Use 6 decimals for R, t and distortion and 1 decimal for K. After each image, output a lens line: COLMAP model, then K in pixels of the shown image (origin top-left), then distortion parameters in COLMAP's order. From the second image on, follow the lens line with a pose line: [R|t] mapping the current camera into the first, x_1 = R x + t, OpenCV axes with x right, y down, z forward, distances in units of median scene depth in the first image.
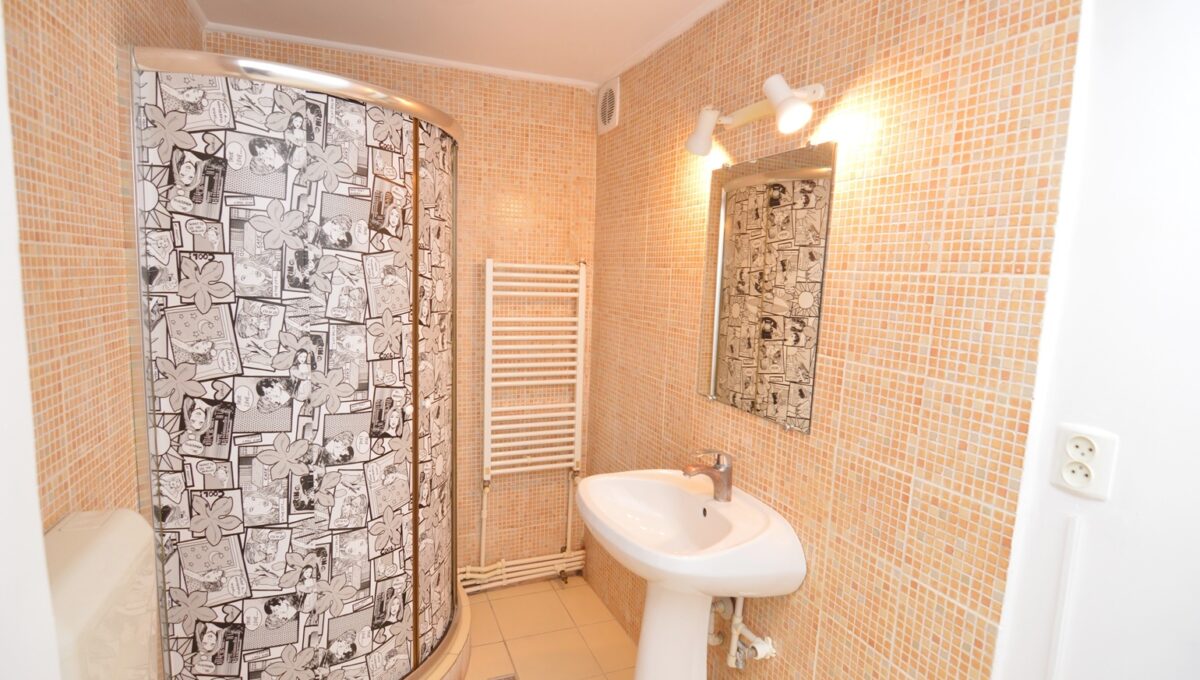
lens RADIAL K [[588.1, 0, 592.3], [0, 588.1, 344.3], [0, 0, 1]] dist [-0.006336, -0.009954]
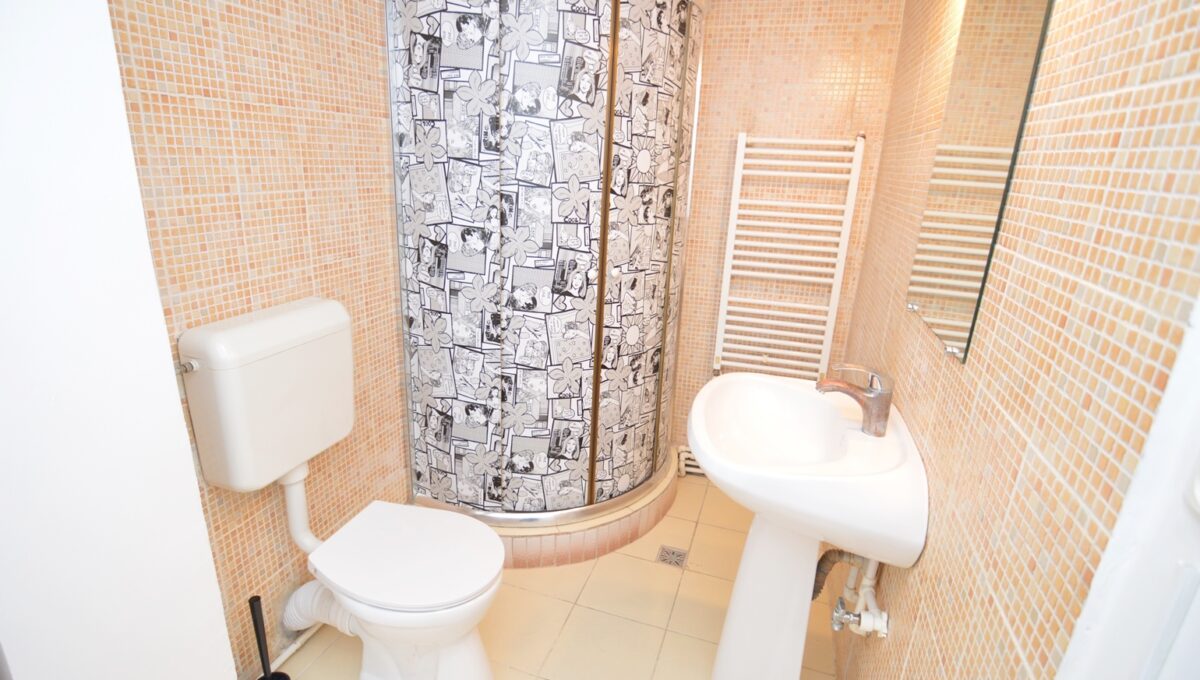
lens RADIAL K [[588.1, 0, 595.8], [0, 588.1, 345.2], [0, 0, 1]] dist [-0.006336, -0.009954]
pose [[0.770085, 0.189150, -0.609255, 0.381425], [-0.090214, 0.977724, 0.189516, 0.035505], [0.631530, -0.090980, 0.769995, 0.174750]]
